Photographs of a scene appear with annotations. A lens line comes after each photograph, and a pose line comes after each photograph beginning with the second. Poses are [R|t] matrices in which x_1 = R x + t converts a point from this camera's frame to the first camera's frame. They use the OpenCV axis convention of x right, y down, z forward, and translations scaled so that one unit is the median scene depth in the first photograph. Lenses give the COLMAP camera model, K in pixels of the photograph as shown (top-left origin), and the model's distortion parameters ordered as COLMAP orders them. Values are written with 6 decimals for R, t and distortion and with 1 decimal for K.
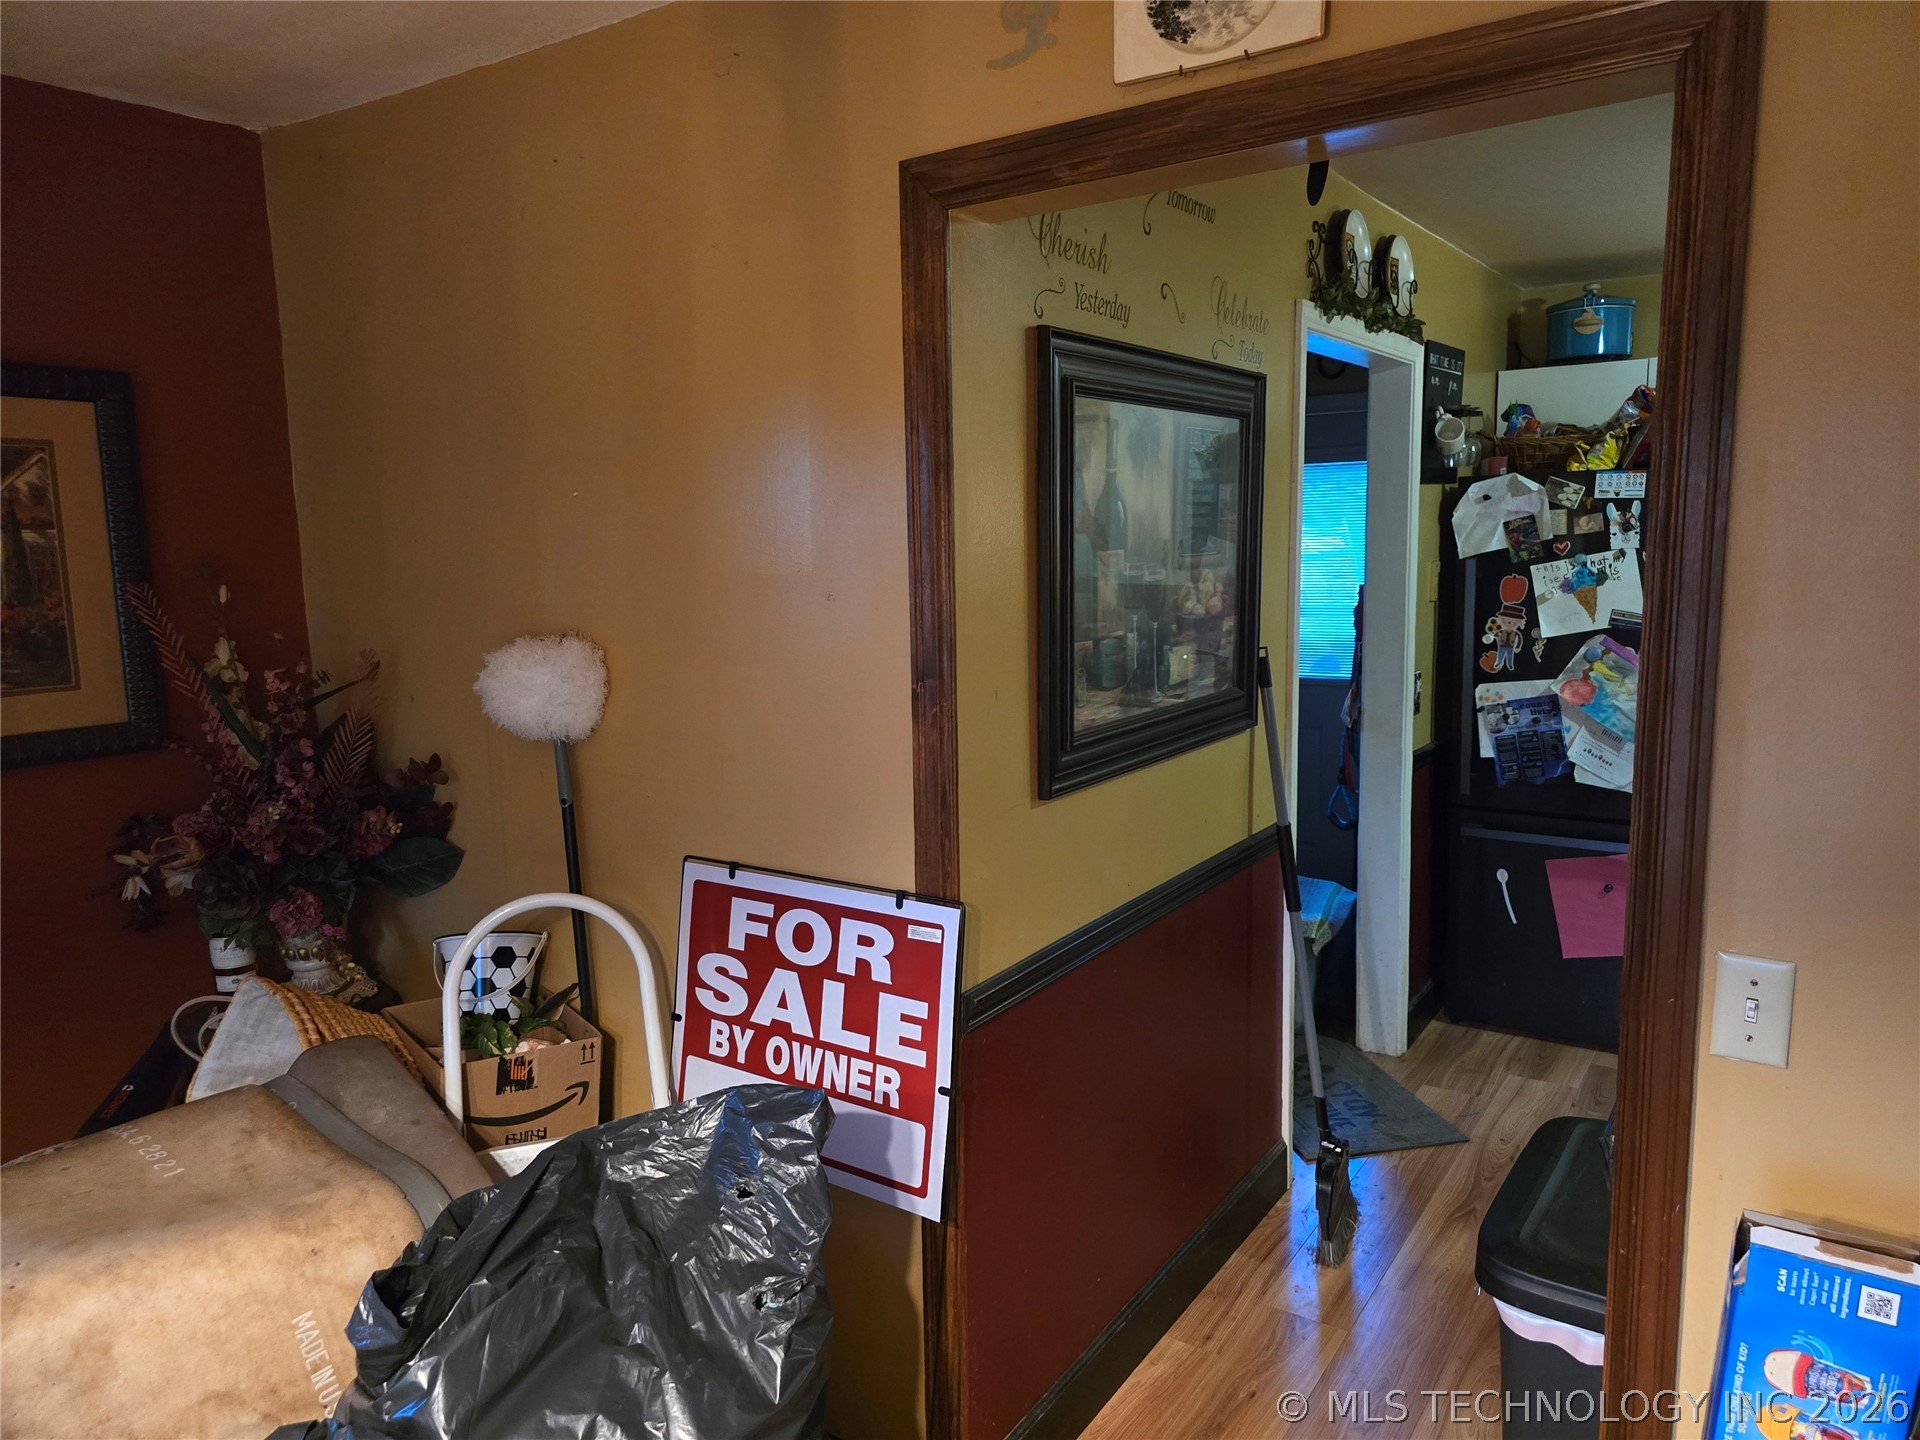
lens RADIAL K [[1293.7, 0, 978.1], [0, 1293.7, 714.2], [0, 0, 1]] dist [0.054480, -0.045158]
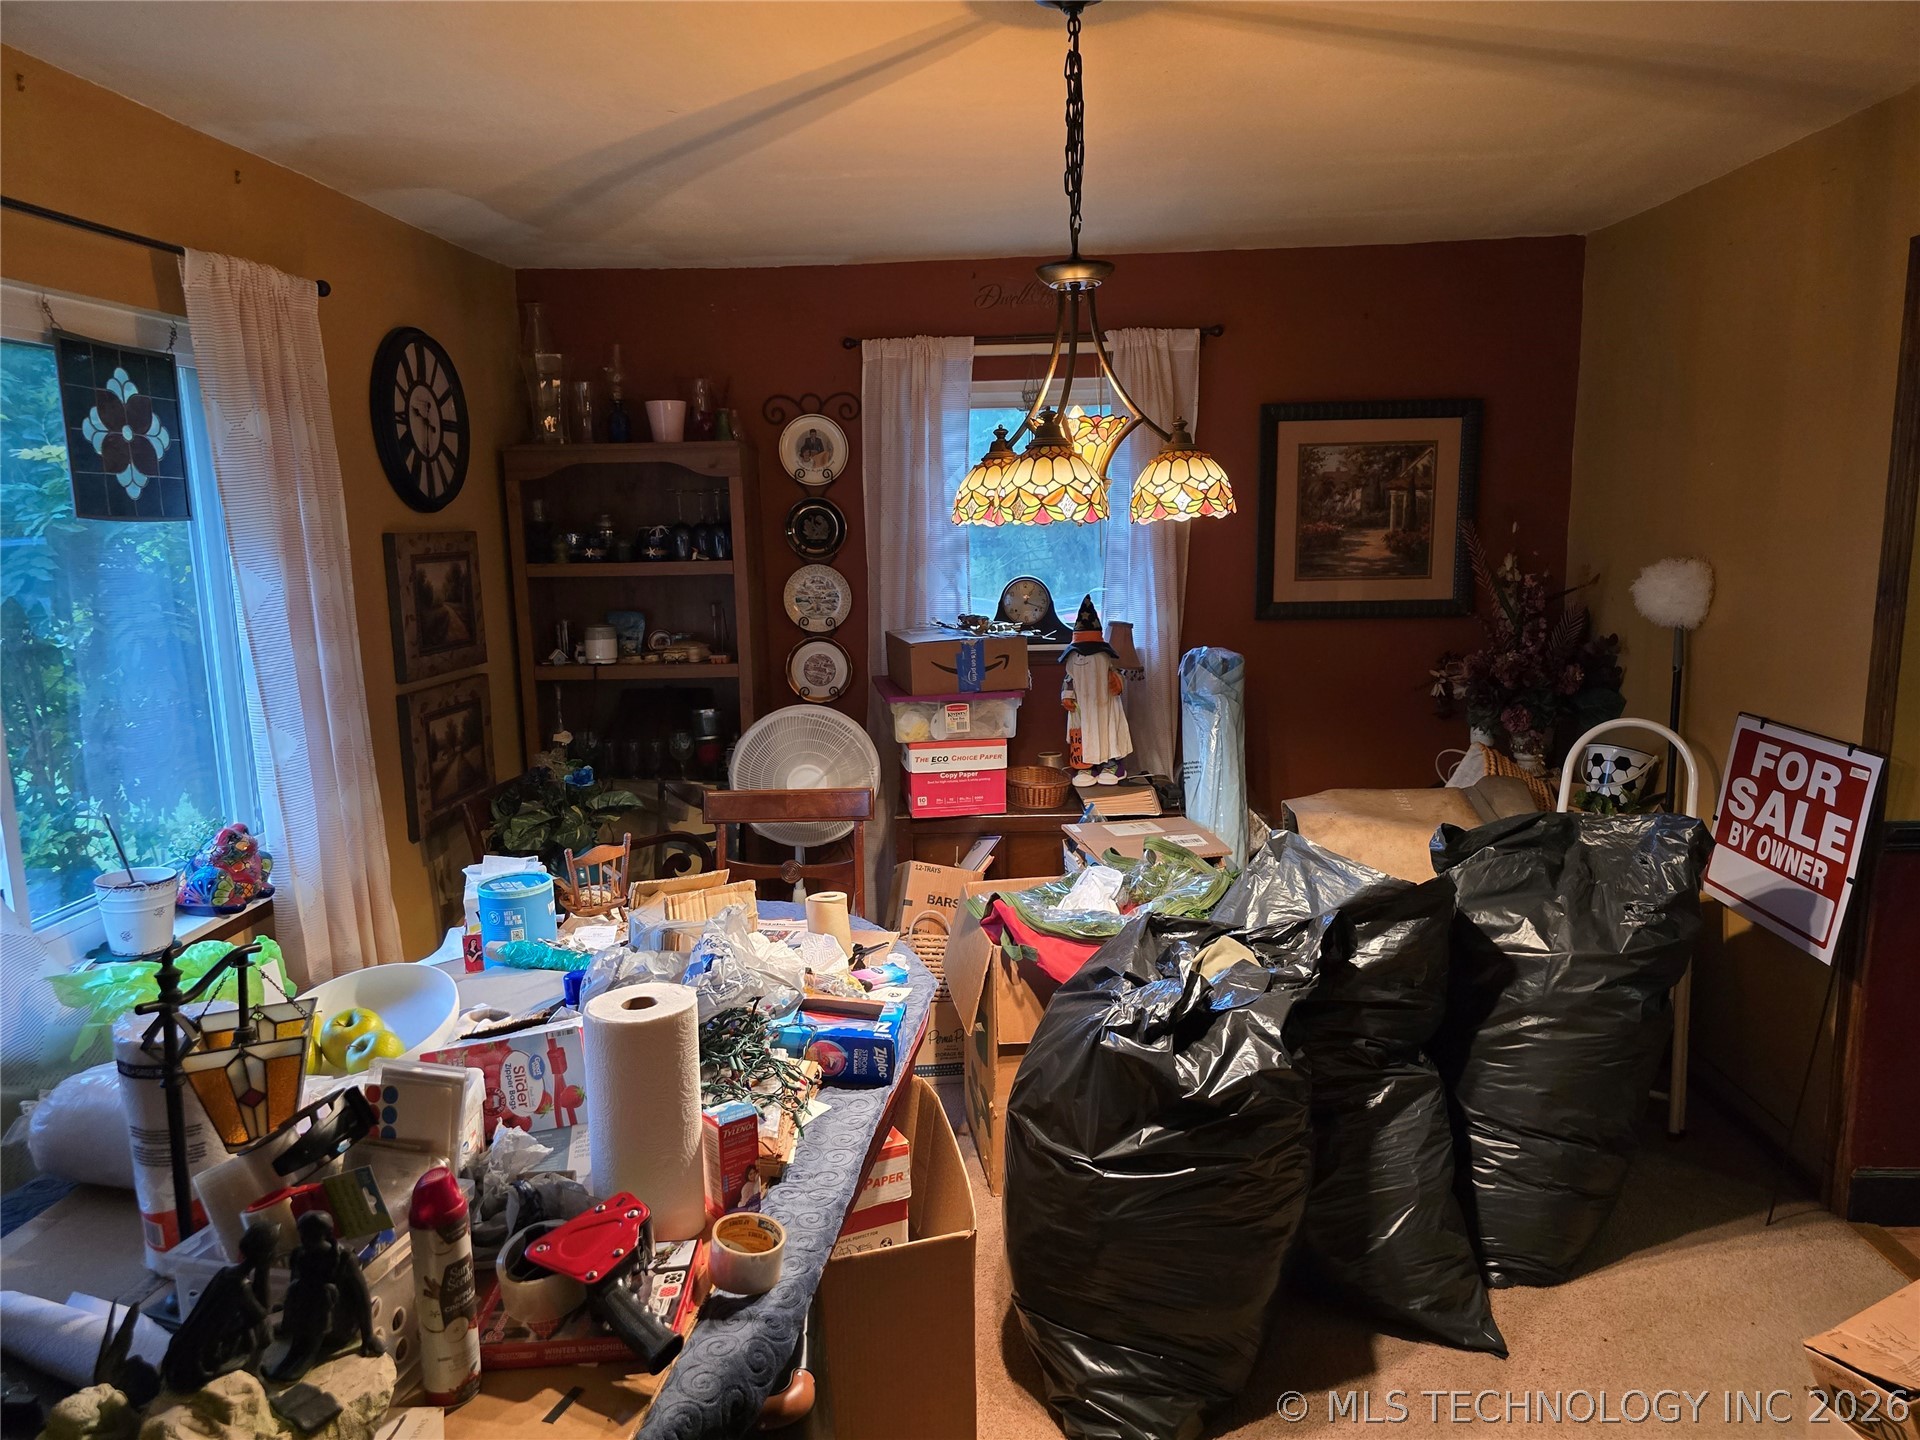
lens RADIAL K [[1293.7, 0, 968.7], [0, 1293.7, 728.5], [0, 0, 1]] dist [0.054480, -0.045158]
pose [[0.518980, 0.154246, -0.840754, 0.561876], [-0.107288, 0.987560, 0.114953, 0.049988], [0.848026, 0.030545, 0.529073, -0.515743]]
